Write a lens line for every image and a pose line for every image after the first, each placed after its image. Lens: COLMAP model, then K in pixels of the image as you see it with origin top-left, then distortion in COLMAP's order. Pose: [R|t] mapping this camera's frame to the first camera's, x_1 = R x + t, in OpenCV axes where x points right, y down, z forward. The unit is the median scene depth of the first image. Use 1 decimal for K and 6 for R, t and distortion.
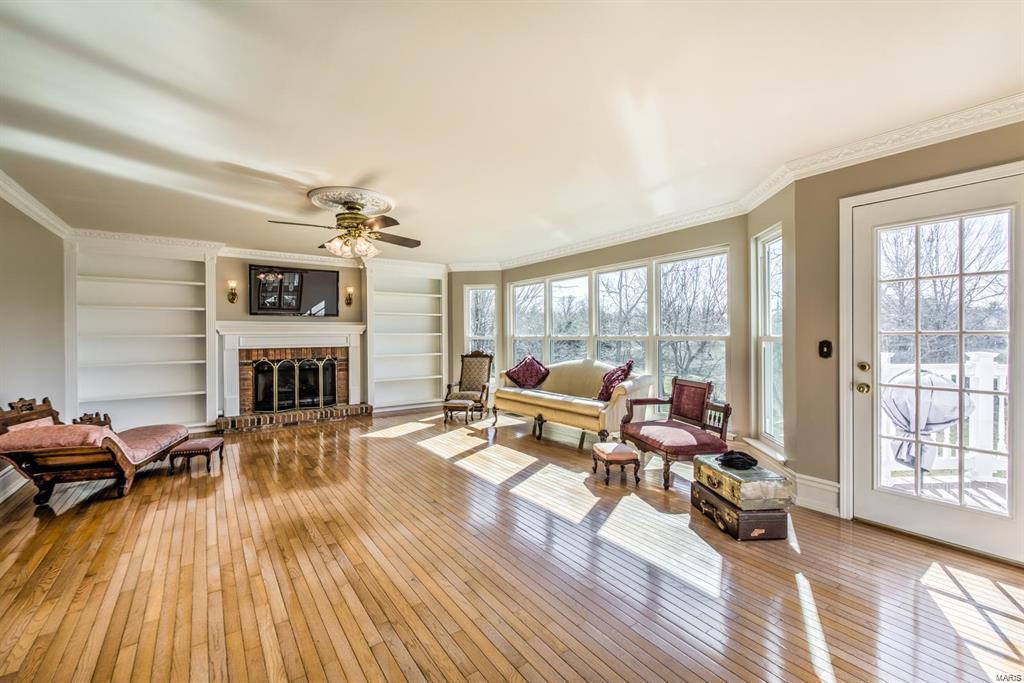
lens RADIAL K [[432.6, 0, 511.8], [0, 432.6, 336.0], [0, 0, 1]] dist [0.004252, -0.003854]
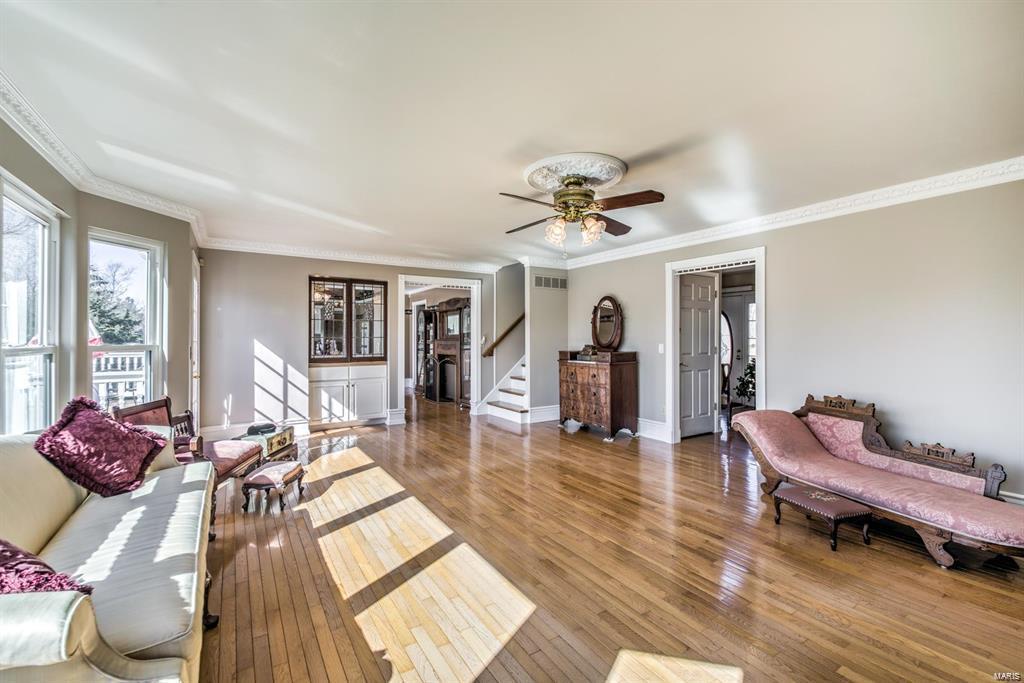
lens RADIAL K [[432.6, 0, 507.9], [0, 432.6, 340.3], [0, 0, 1]] dist [0.004252, -0.003854]
pose [[-0.997379, 0.004605, 0.072202, -0.193875], [0.005328, 0.999938, 0.009821, -0.008318], [-0.072152, 0.010180, -0.997342, 1.176466]]
